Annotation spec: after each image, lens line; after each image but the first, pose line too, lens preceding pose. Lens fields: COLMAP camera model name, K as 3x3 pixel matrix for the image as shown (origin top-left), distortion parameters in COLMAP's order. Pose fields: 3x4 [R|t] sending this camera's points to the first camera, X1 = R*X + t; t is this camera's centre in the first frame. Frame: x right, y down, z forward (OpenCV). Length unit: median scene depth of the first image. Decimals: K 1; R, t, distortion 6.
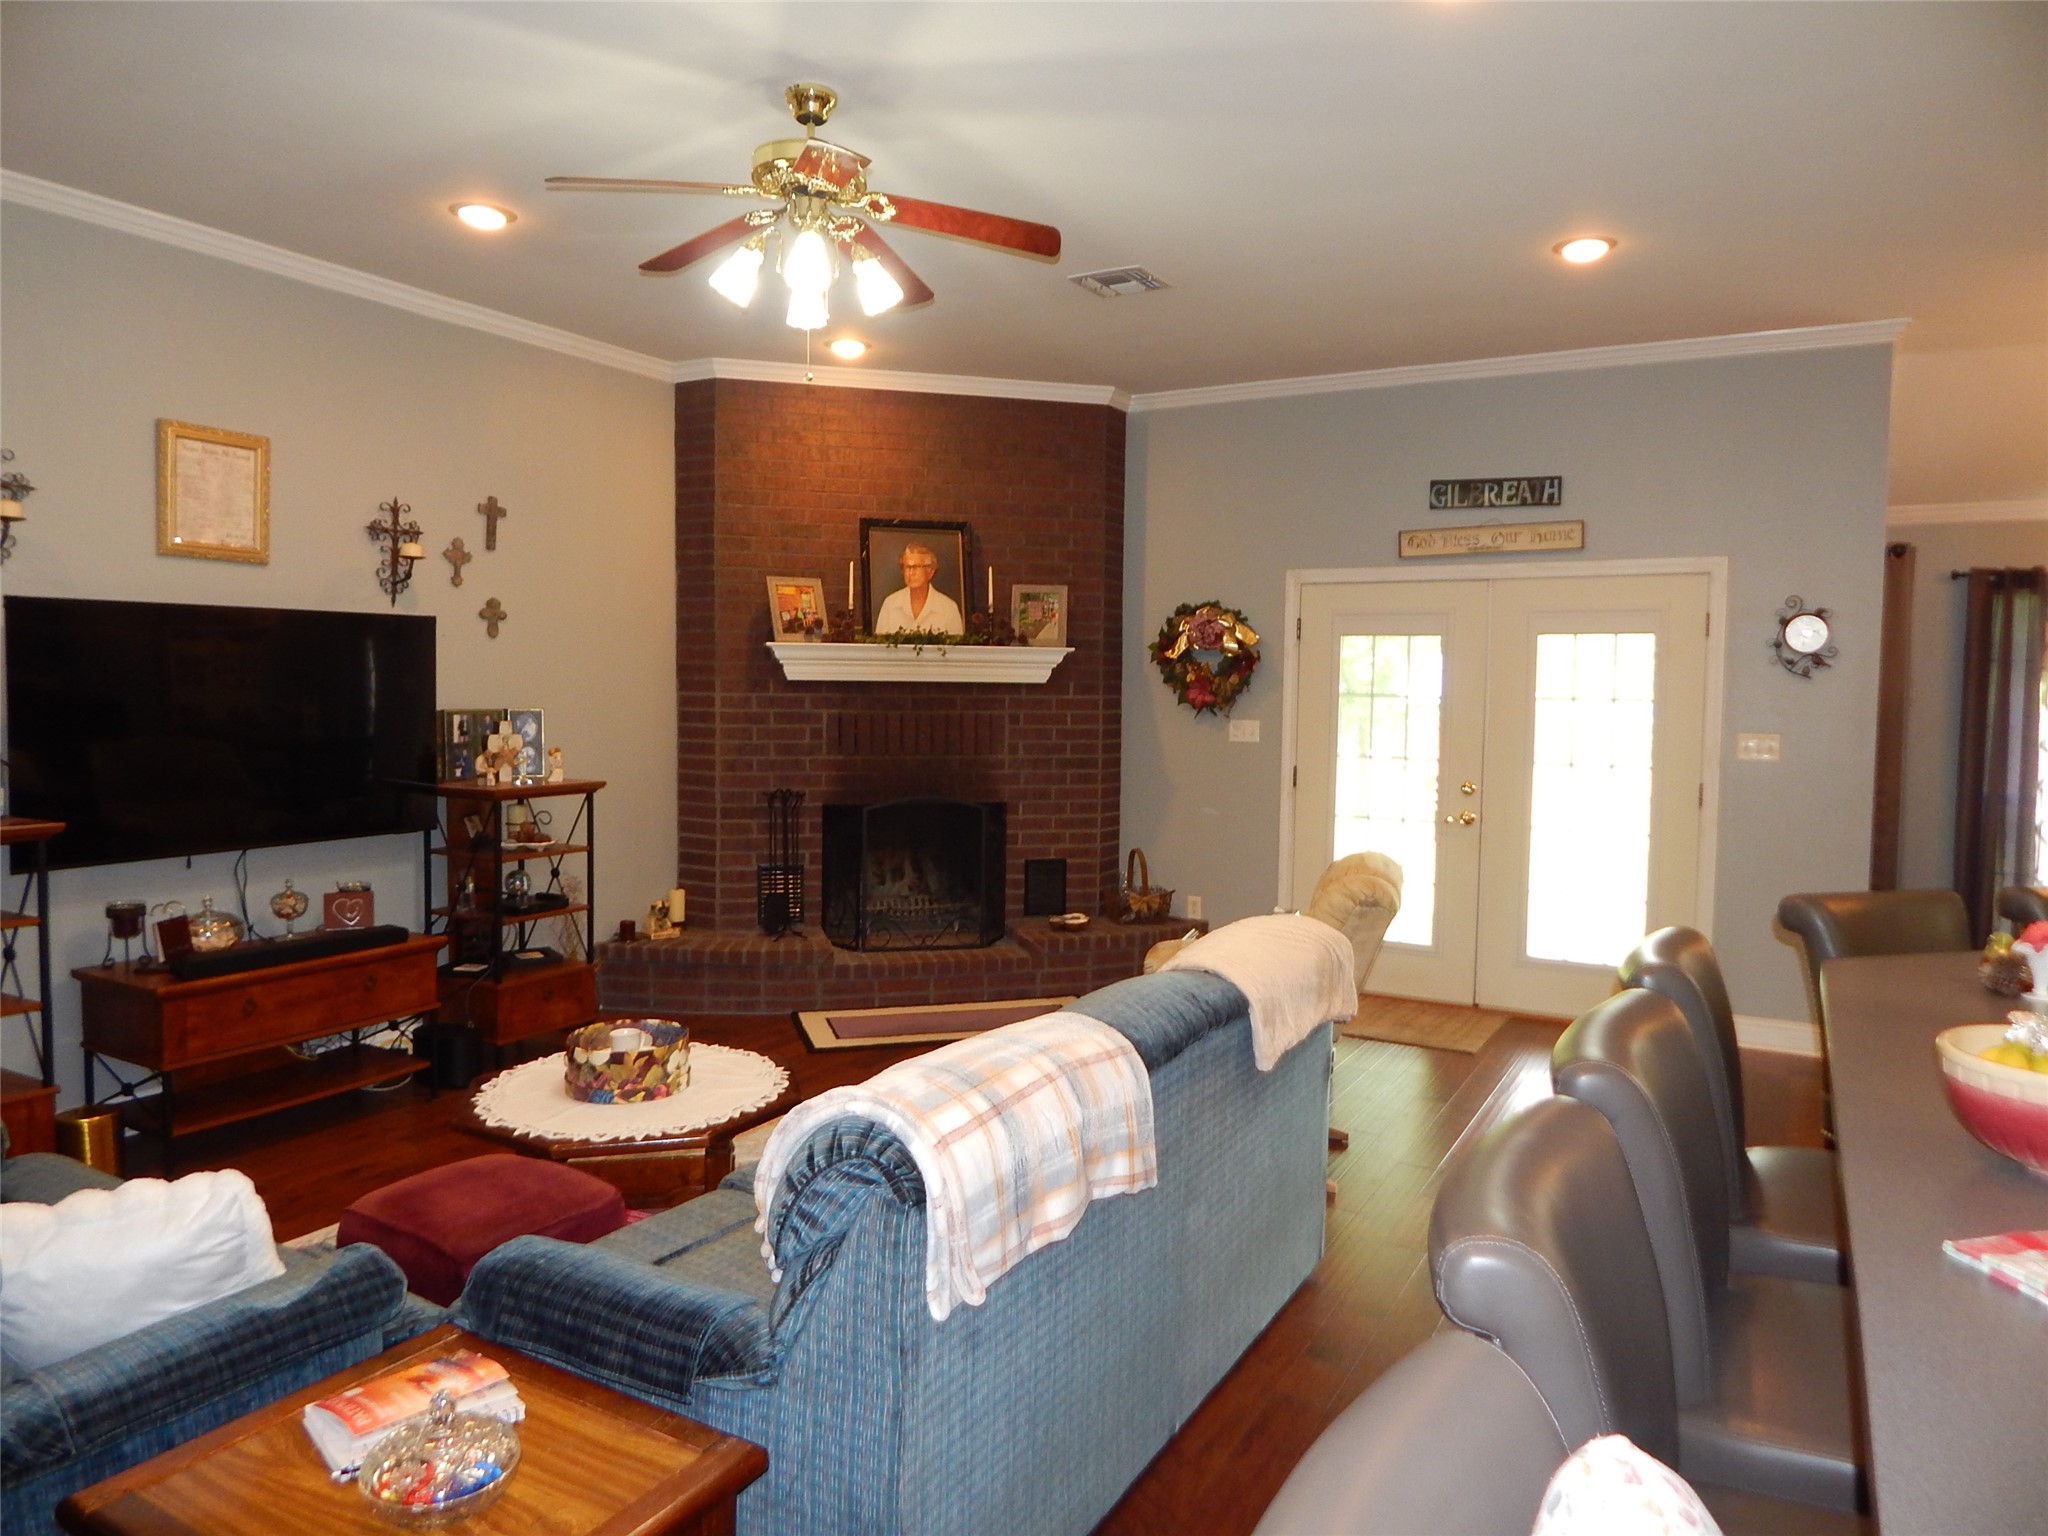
lens RADIAL K [[1342.3, 0, 1024.1], [0, 1342.3, 759.7], [0, 0, 1]] dist [0.006633, -0.016859]
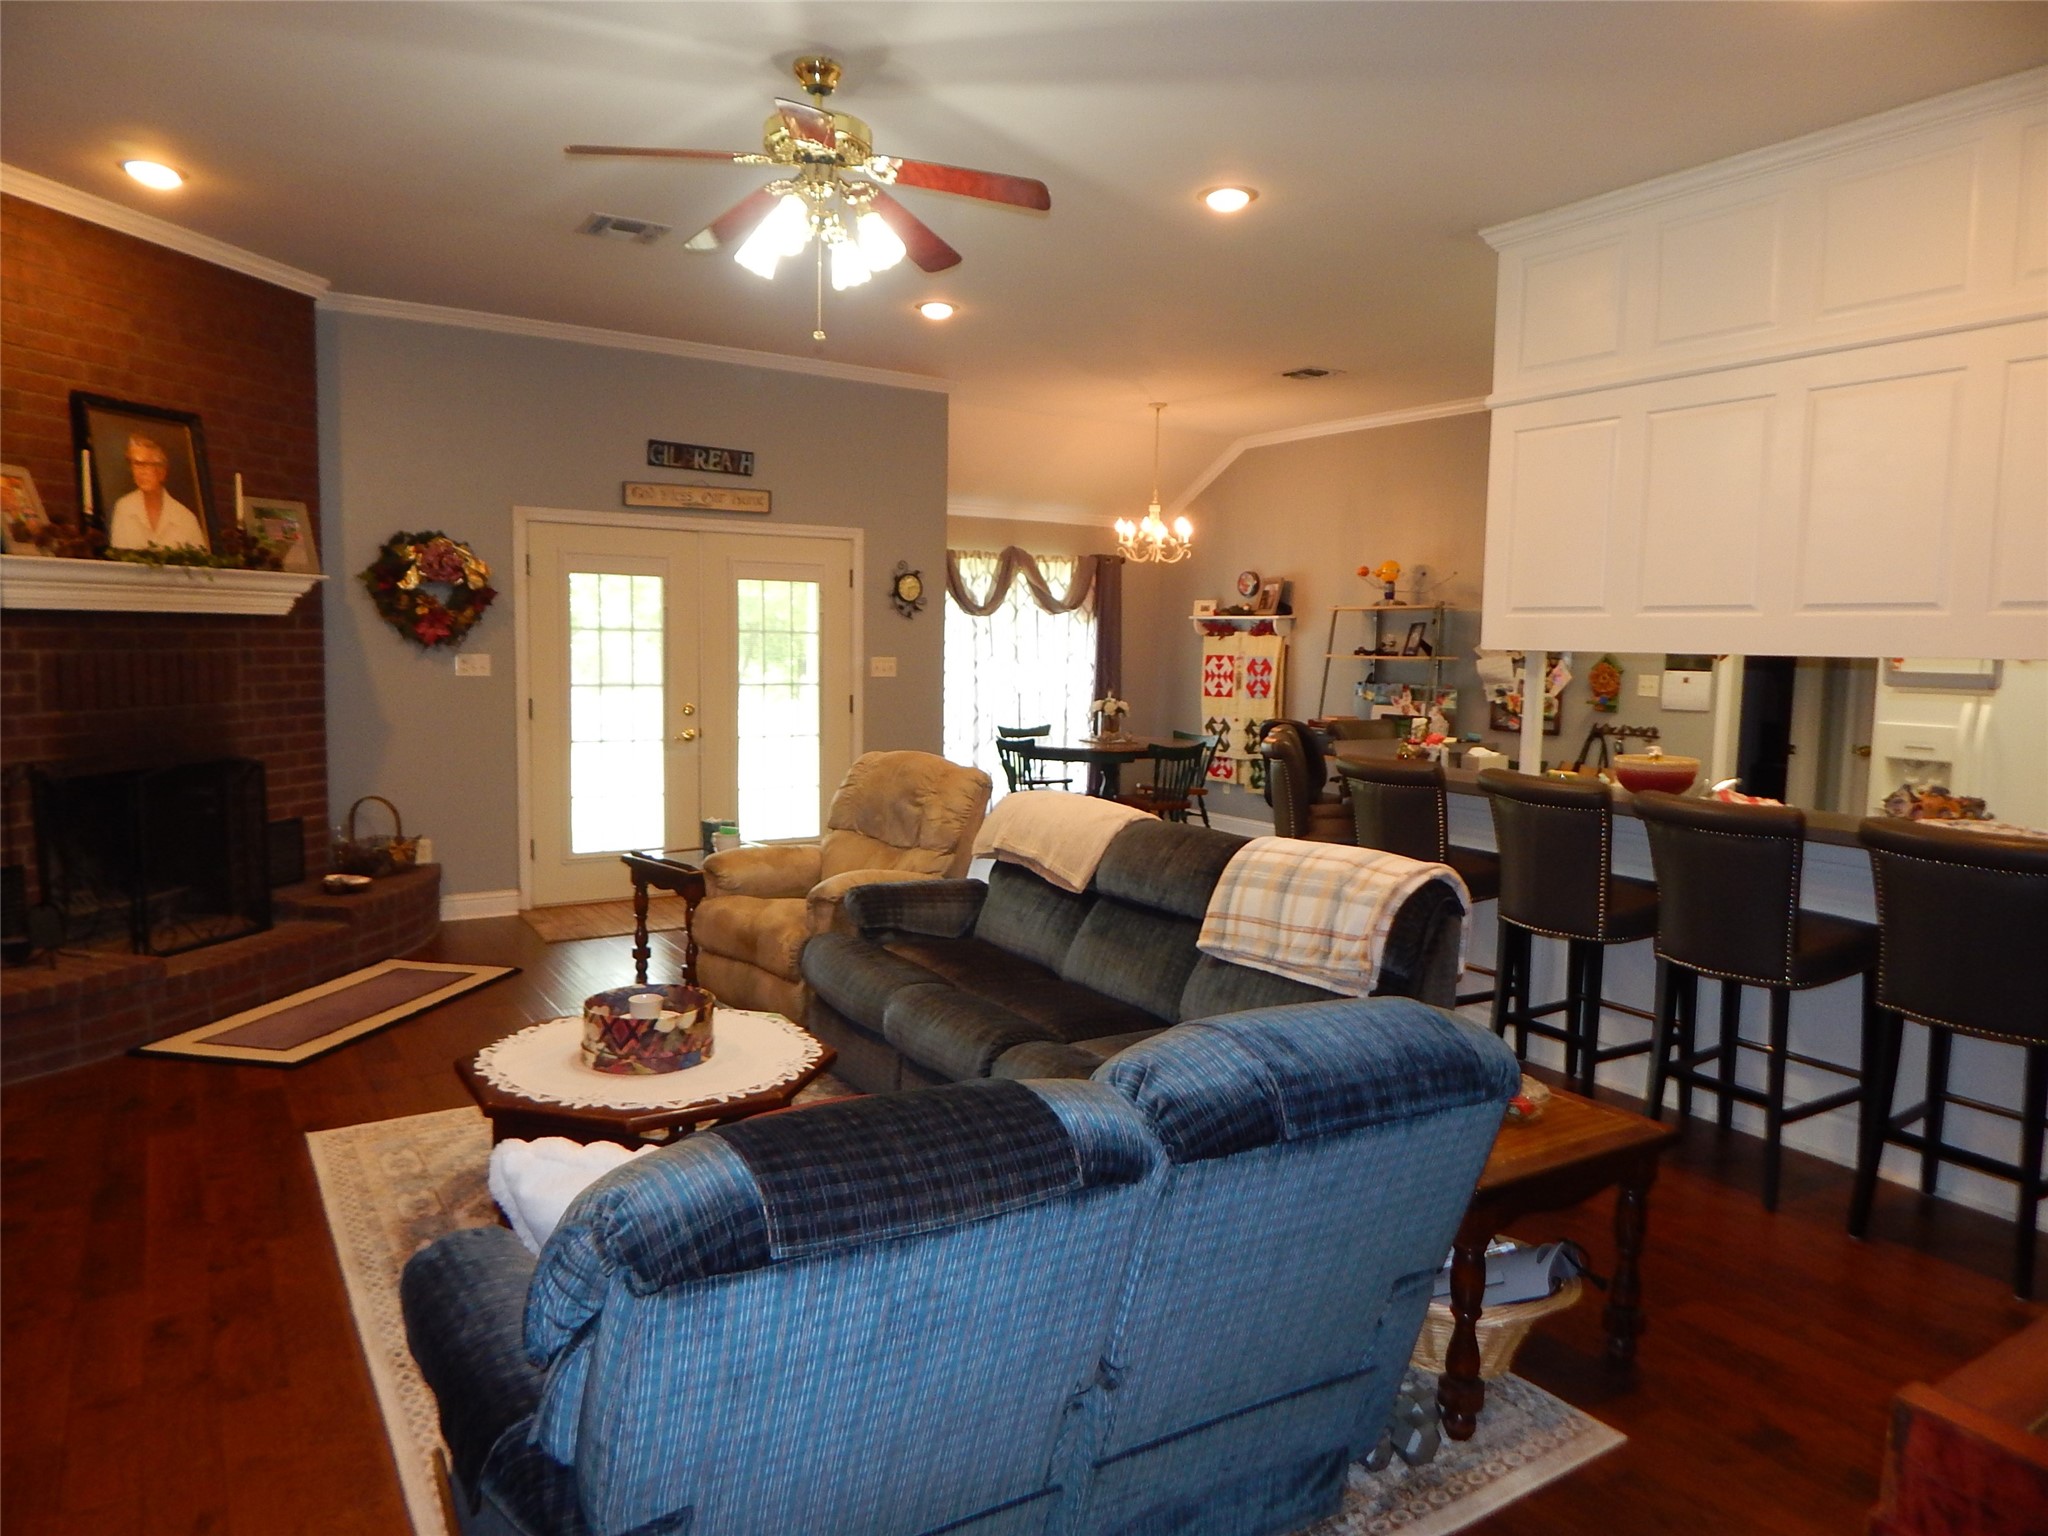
lens RADIAL K [[1342.3, 0, 1024.1], [0, 1342.3, 759.7], [0, 0, 1]] dist [0.006633, -0.016859]
pose [[0.455614, -0.086363, 0.885978, -0.552985], [0.038777, 0.996263, 0.077172, -0.013122], [-0.889332, -0.000805, 0.457261, 0.191039]]
